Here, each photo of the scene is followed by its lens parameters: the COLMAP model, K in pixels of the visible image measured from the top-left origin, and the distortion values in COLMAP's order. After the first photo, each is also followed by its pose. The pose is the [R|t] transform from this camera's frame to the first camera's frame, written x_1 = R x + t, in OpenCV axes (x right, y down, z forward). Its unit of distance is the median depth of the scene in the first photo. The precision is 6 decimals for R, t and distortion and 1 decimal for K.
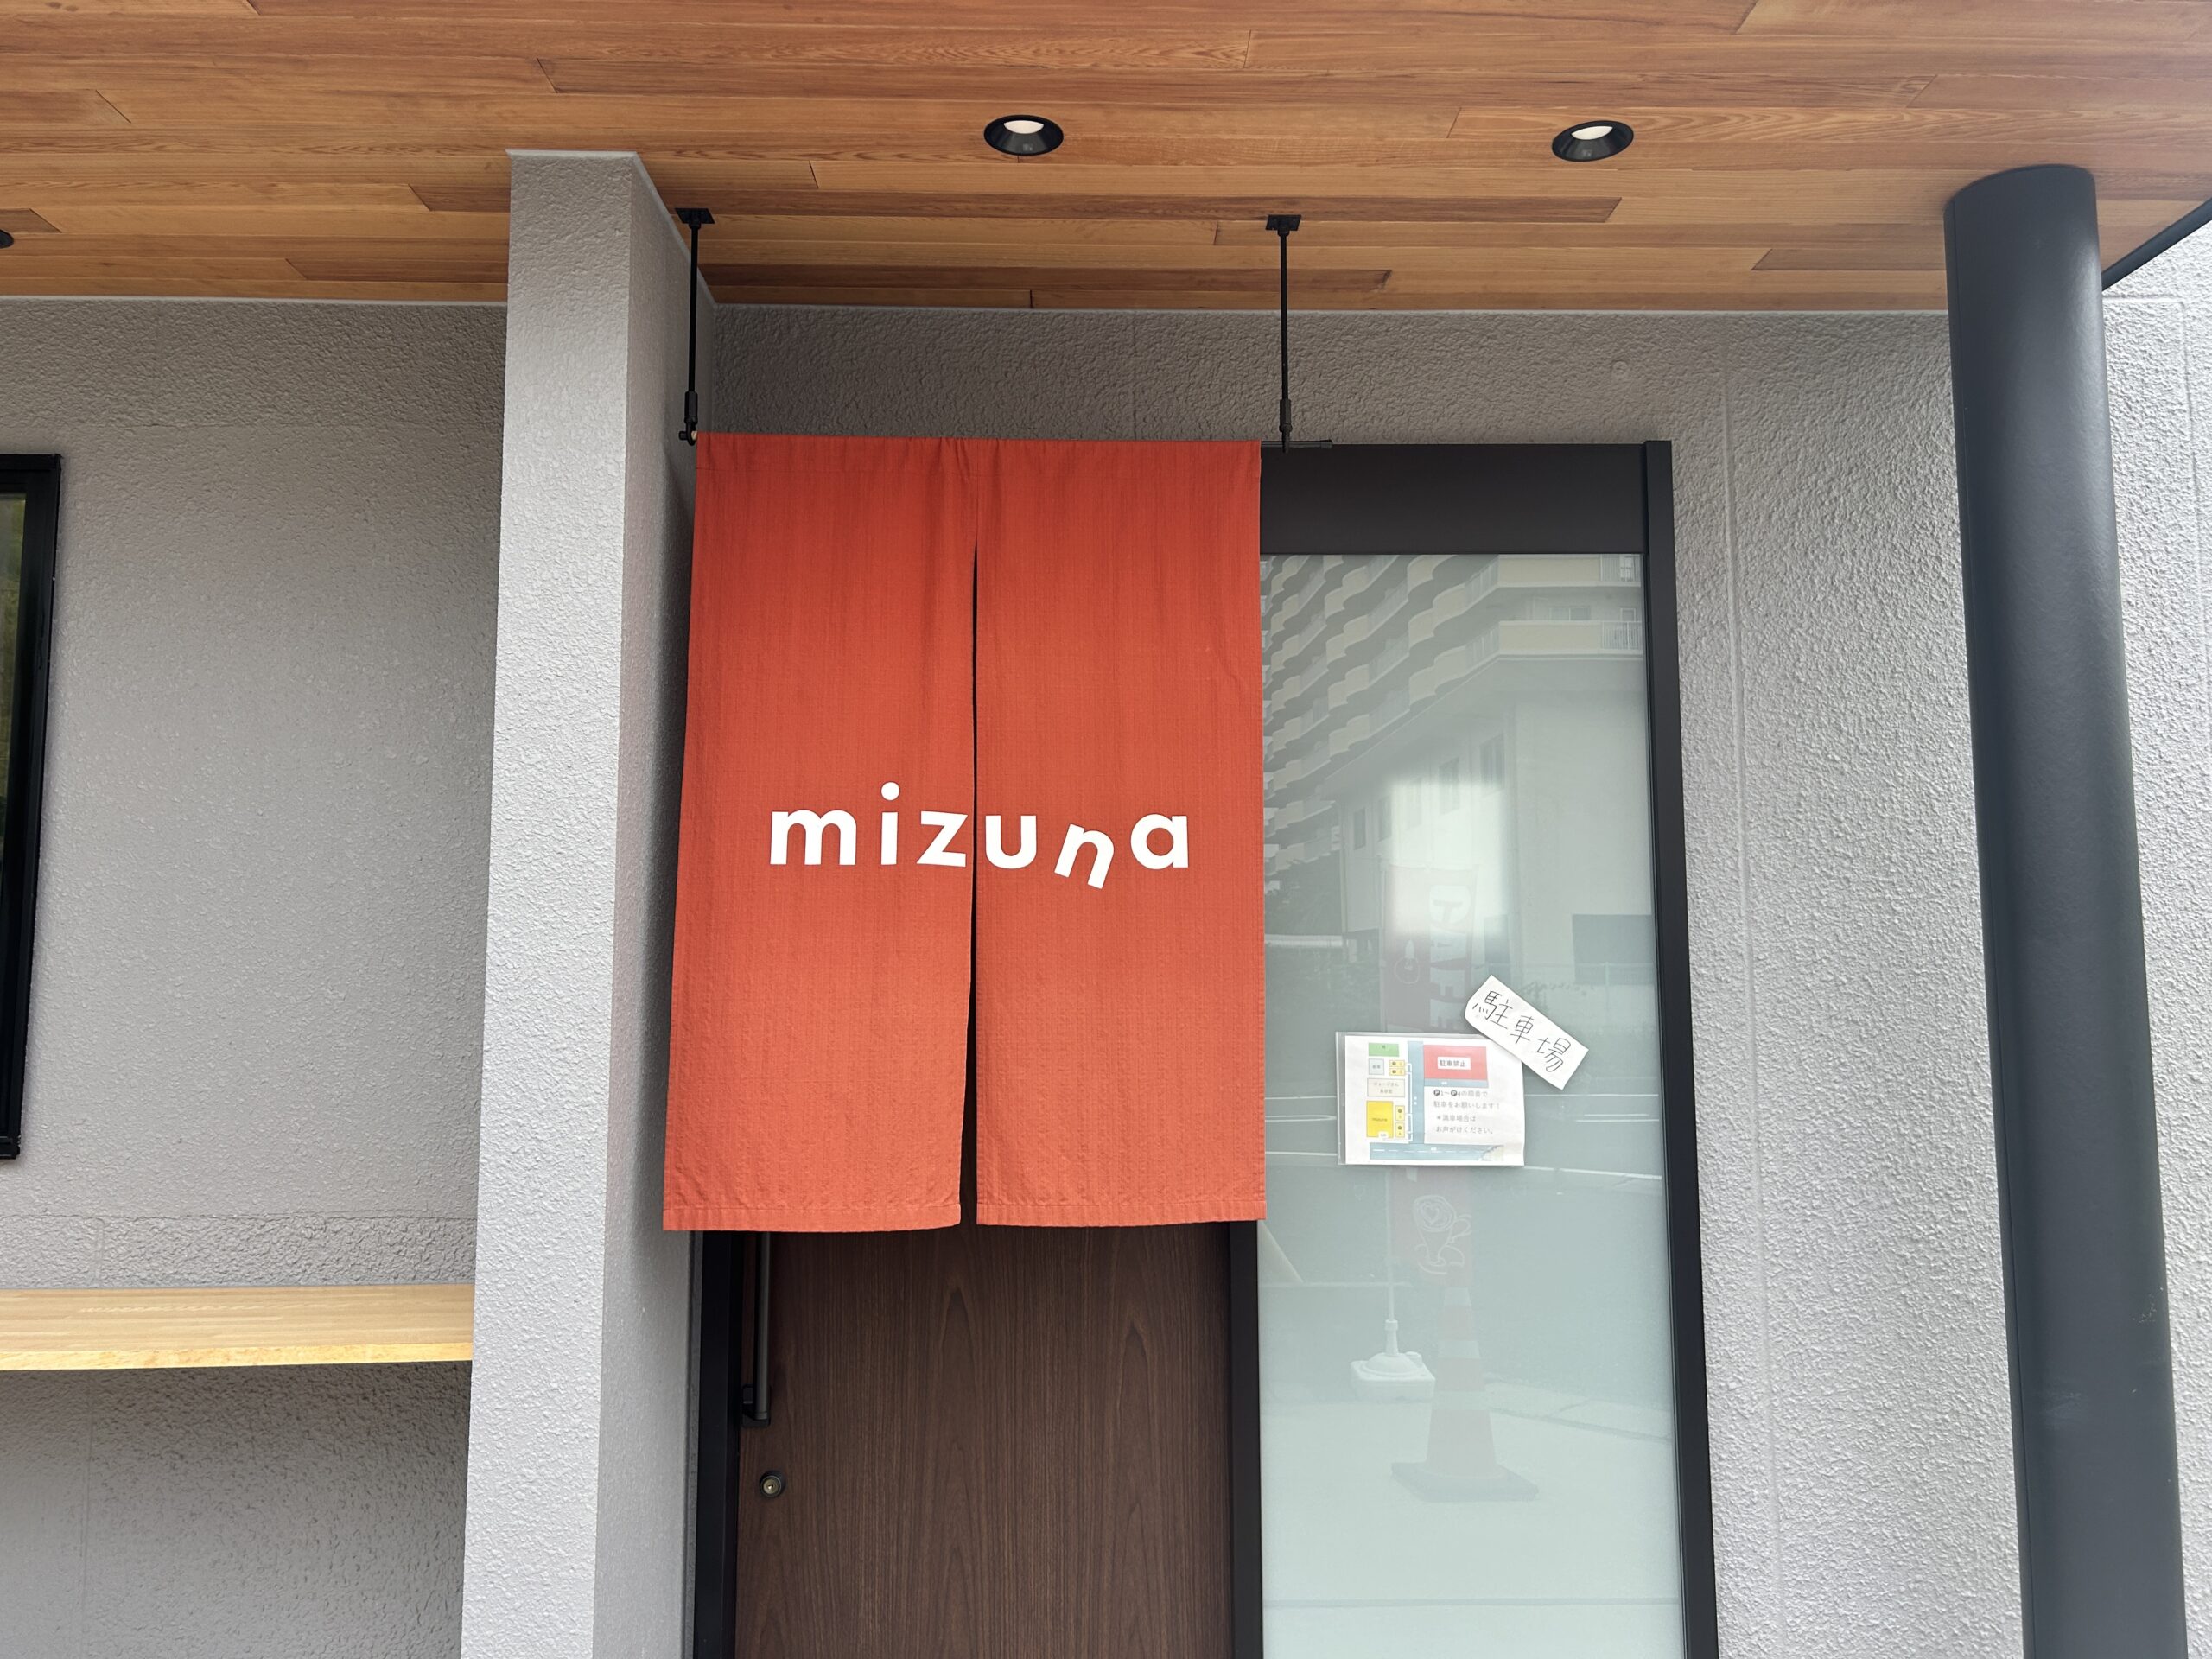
lens RADIAL K [[1673.7, 0, 1112.3], [0, 1673.7, 812.1], [0, 0, 1]] dist [0.067094, -0.089108]
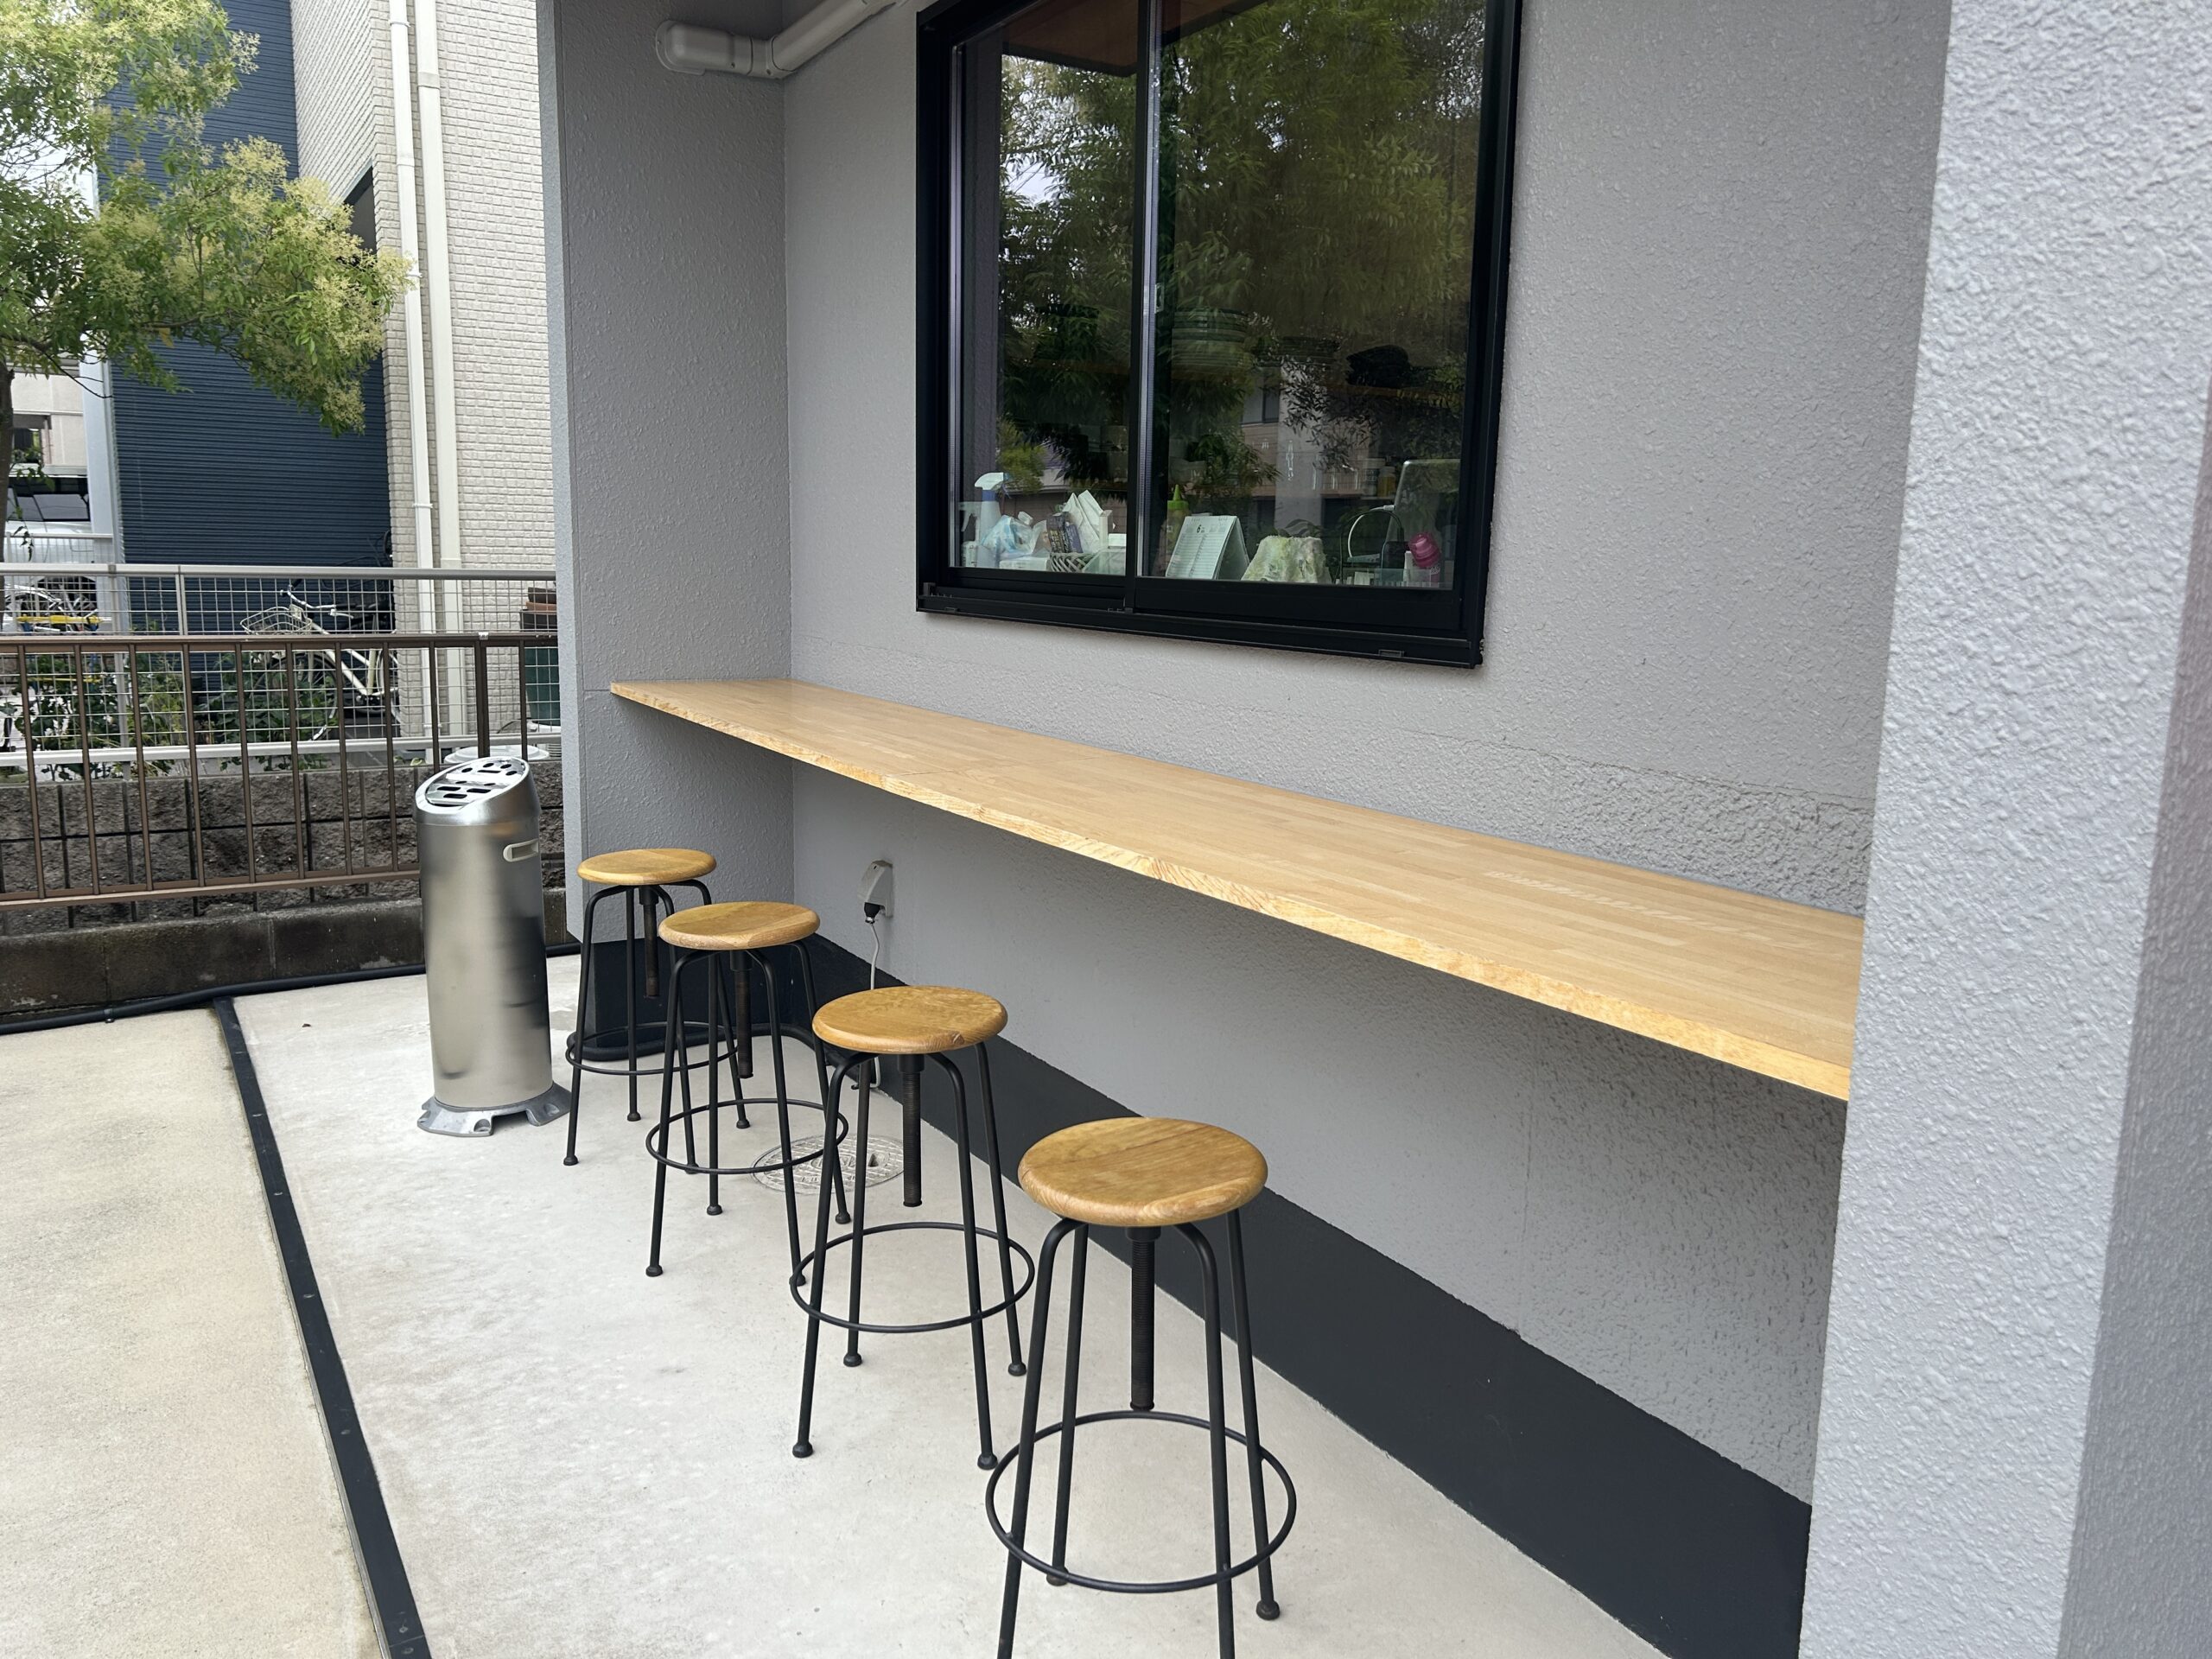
lens RADIAL K [[1673.7, 0, 1112.3], [0, 1673.7, 812.1], [0, 0, 1]] dist [0.067094, -0.089108]
pose [[0.500508, 0.151907, -0.852301, -0.064615], [0.062366, 0.975601, 0.210507, 0.097429], [0.863483, -0.158514, 0.478822, 0.483039]]
